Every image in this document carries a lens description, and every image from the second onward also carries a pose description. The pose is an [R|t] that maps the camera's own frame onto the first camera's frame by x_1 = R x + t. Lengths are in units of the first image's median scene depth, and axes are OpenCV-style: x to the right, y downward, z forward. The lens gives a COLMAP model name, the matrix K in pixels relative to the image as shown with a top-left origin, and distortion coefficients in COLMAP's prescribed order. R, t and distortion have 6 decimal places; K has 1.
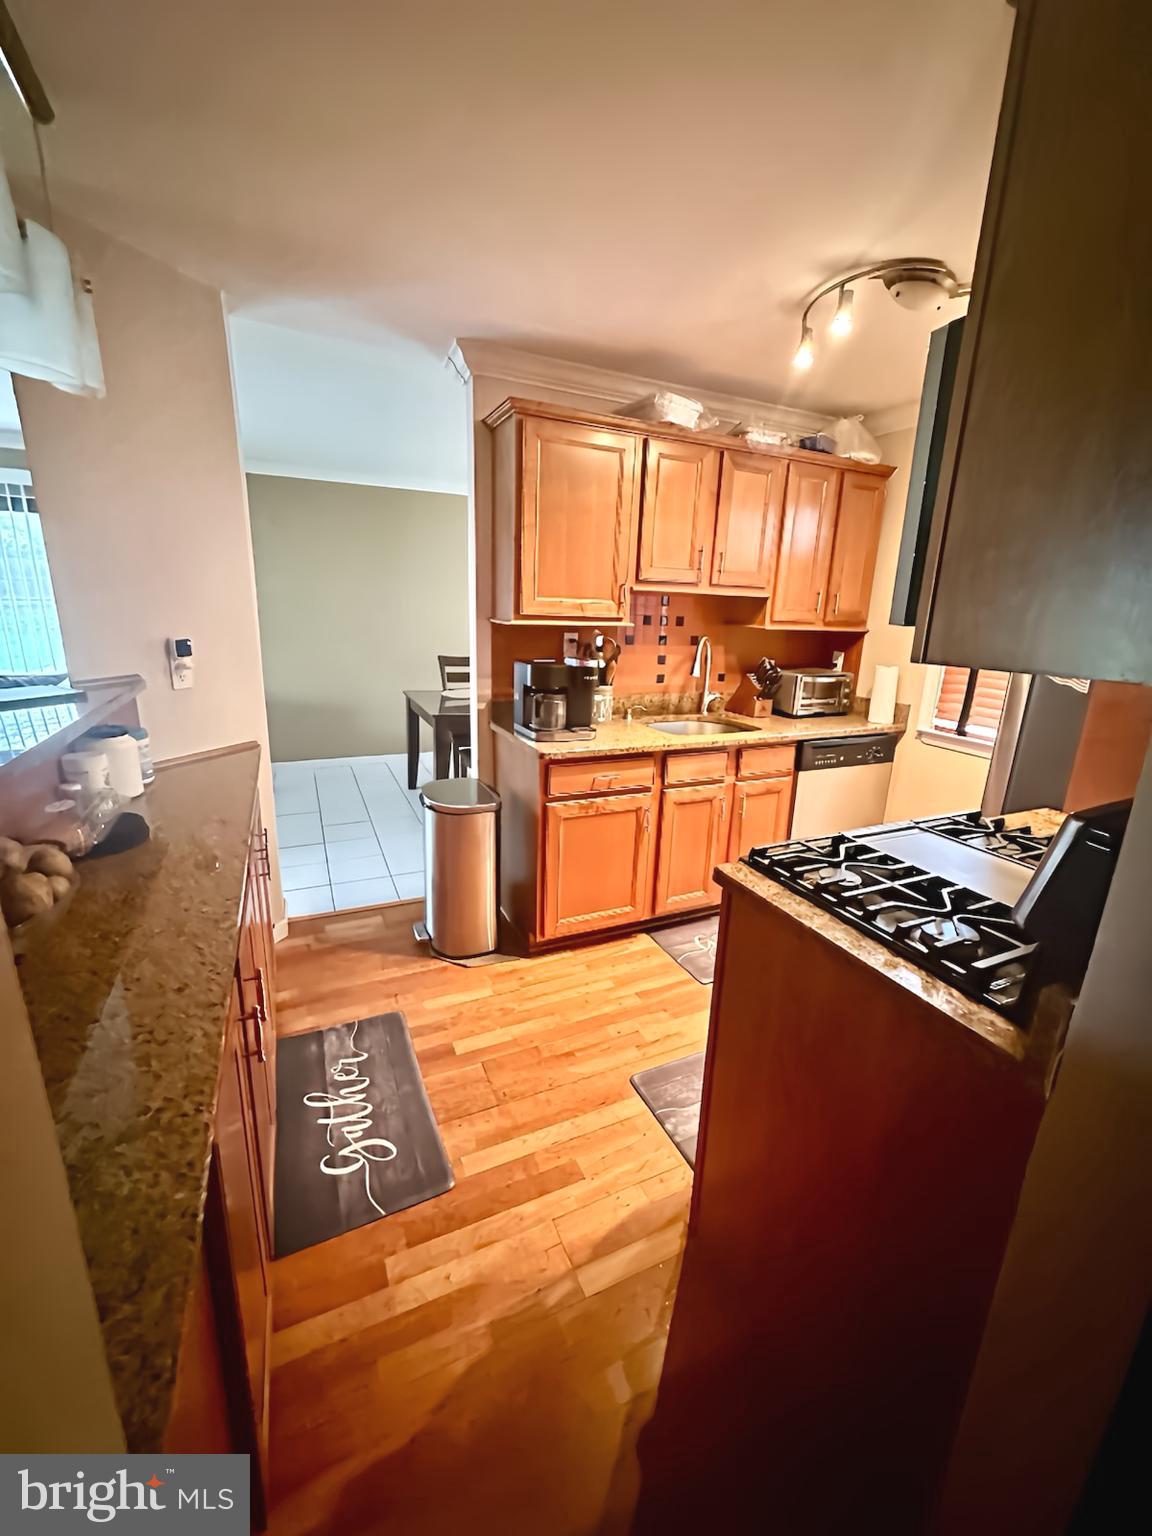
lens RADIAL K [[612.5, 0, 575.1], [0, 612.5, 767.8], [0, 0, 1]] dist [0.002523, 0.000261]
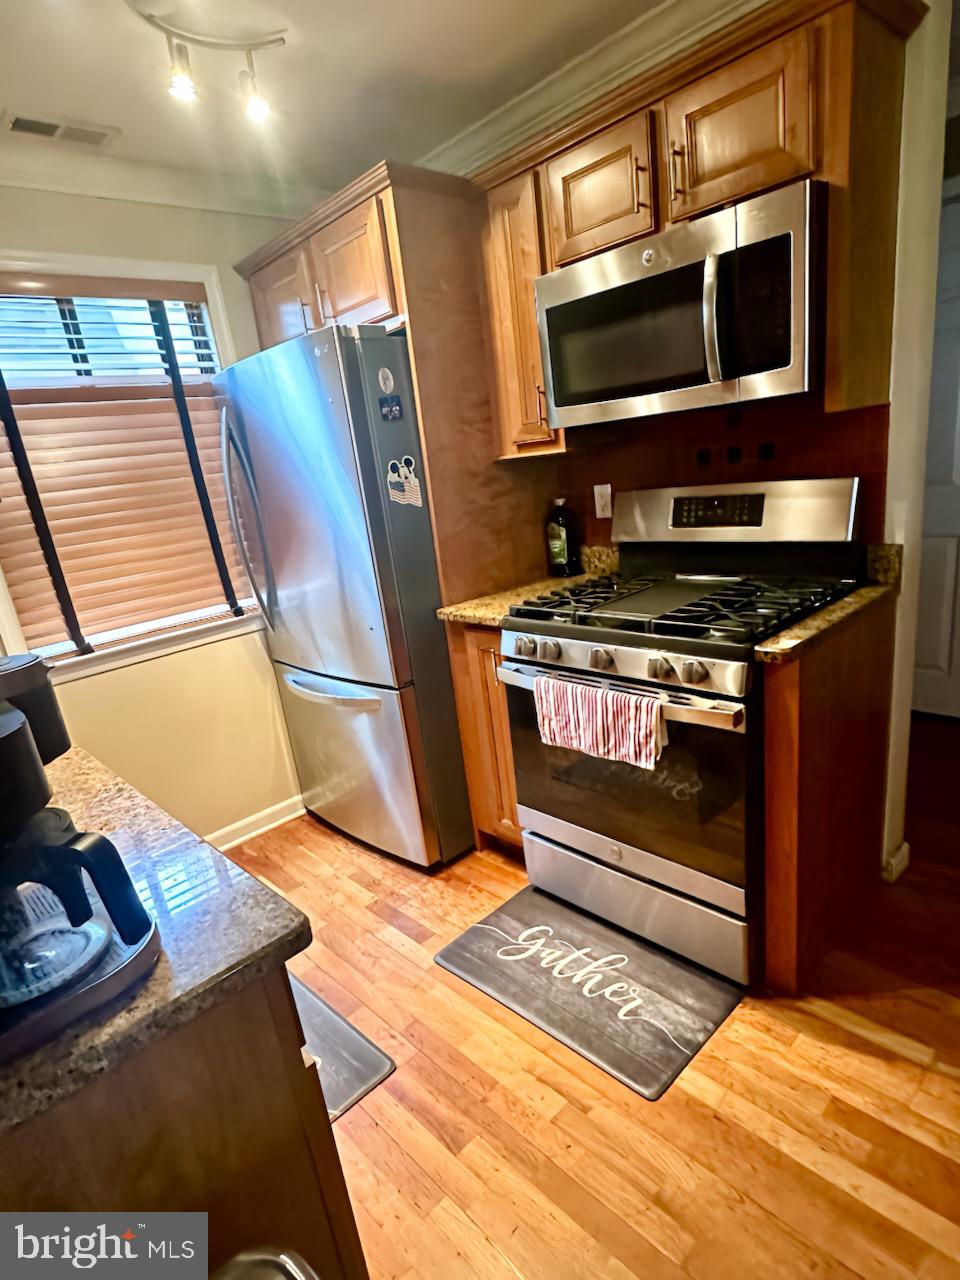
lens RADIAL K [[704.7, 0, 477.6], [0, 704.7, 679.8], [0, 0, 1]] dist [-0.004743, -0.002736]
pose [[-0.315282, -0.284626, 0.905310, -0.365819], [0.356309, 0.848668, 0.390905, -0.235760], [-0.879569, 0.445815, -0.166155, 0.926632]]
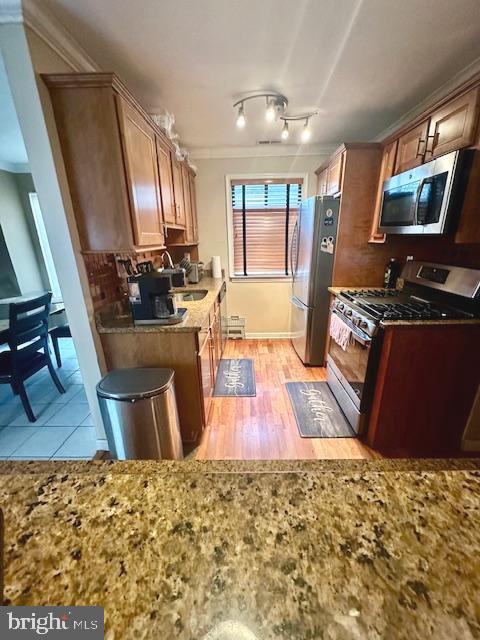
lens RADIAL K [[255.2, 0, 240.2], [0, 255.2, 318.7], [0, 0, 1]] dist [0.002523, 0.000261]
pose [[0.438707, -0.318420, 0.840324, -0.585716], [0.265486, 0.939302, 0.217323, -0.166886], [-0.858518, 0.127753, 0.496614, 0.555940]]
